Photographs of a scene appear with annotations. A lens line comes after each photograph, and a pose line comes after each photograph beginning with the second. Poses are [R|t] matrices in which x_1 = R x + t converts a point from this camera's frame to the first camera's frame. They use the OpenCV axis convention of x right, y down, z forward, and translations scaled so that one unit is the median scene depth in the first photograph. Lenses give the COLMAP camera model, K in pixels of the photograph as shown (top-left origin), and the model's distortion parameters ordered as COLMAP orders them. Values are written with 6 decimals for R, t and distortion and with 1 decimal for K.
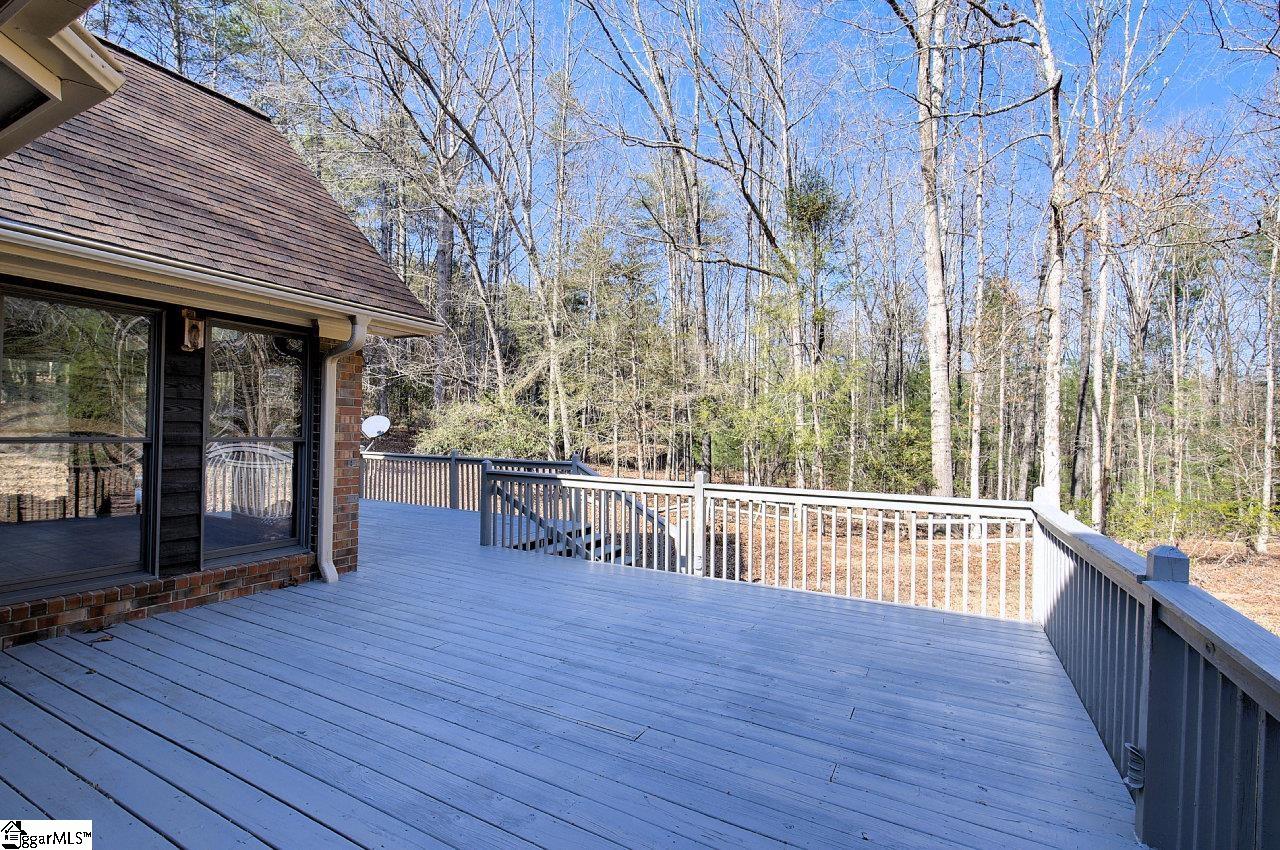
lens RADIAL K [[548.6, 0, 640.0], [0, 548.6, 425.0], [0, 0, 1]] dist [0.000769, 0.000428]
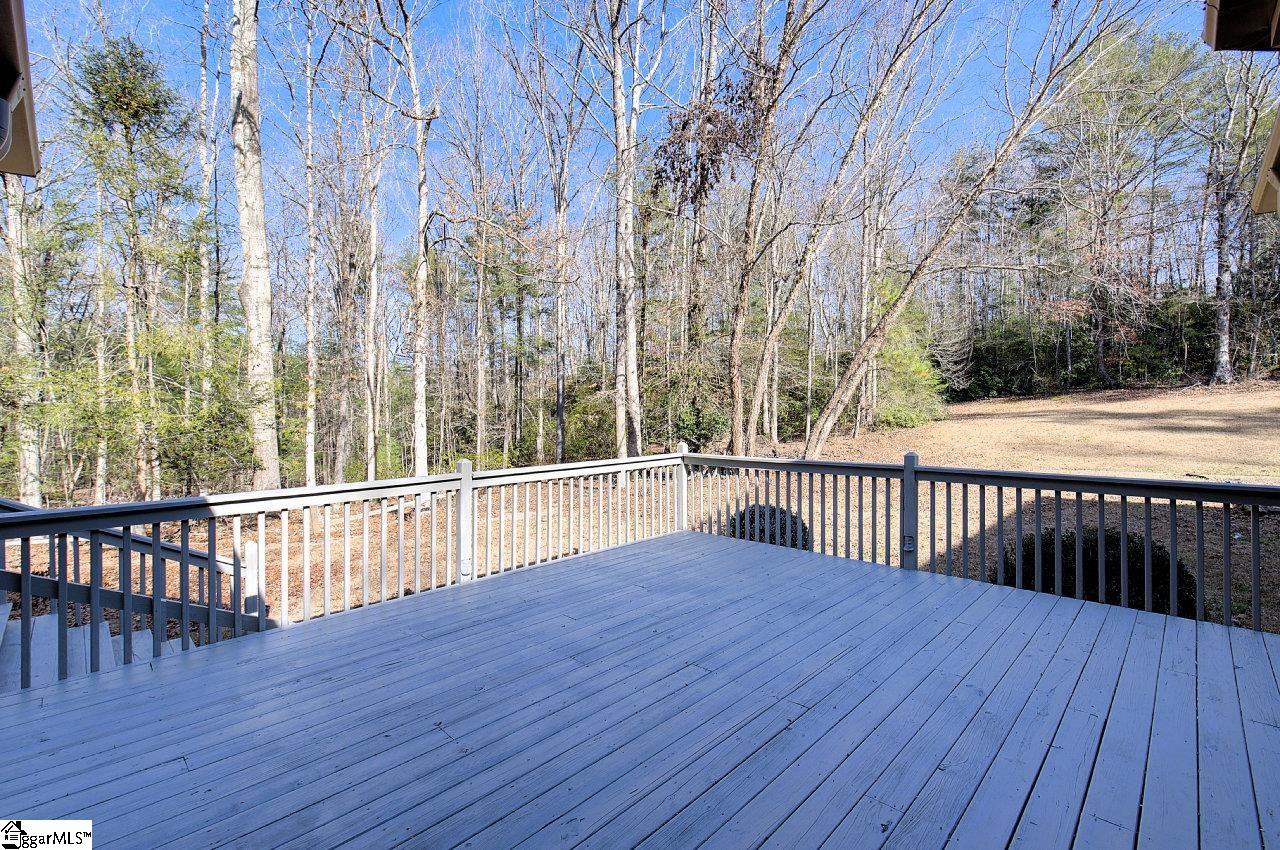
lens RADIAL K [[564.8, 0, 638.4], [0, 564.8, 409.5], [0, 0, 1]] dist [-0.000854, -0.000026]
pose [[0.286017, -0.016016, 0.958091, -0.178103], [-0.000606, 0.999857, 0.016896, -0.001782], [-0.958224, -0.005413, 0.285967, 0.137504]]
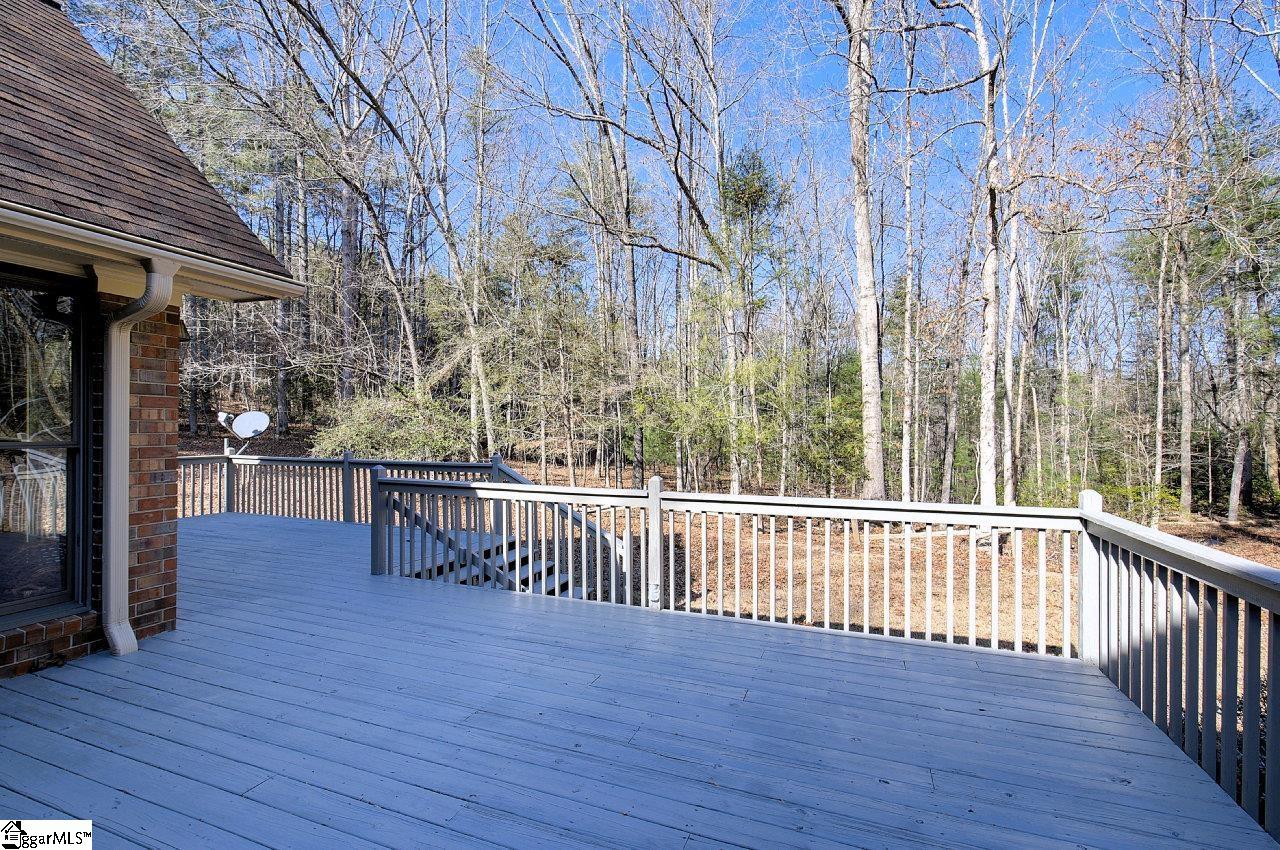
lens RADIAL K [[548.6, 0, 640.0], [0, 548.6, 425.0], [0, 0, 1]] dist [0.000769, 0.000428]
pose [[0.991283, -0.011812, 0.131217, -0.004061], [0.010551, 0.999891, 0.010302, 0.000722], [-0.131324, -0.008828, 0.991300, 0.062133]]
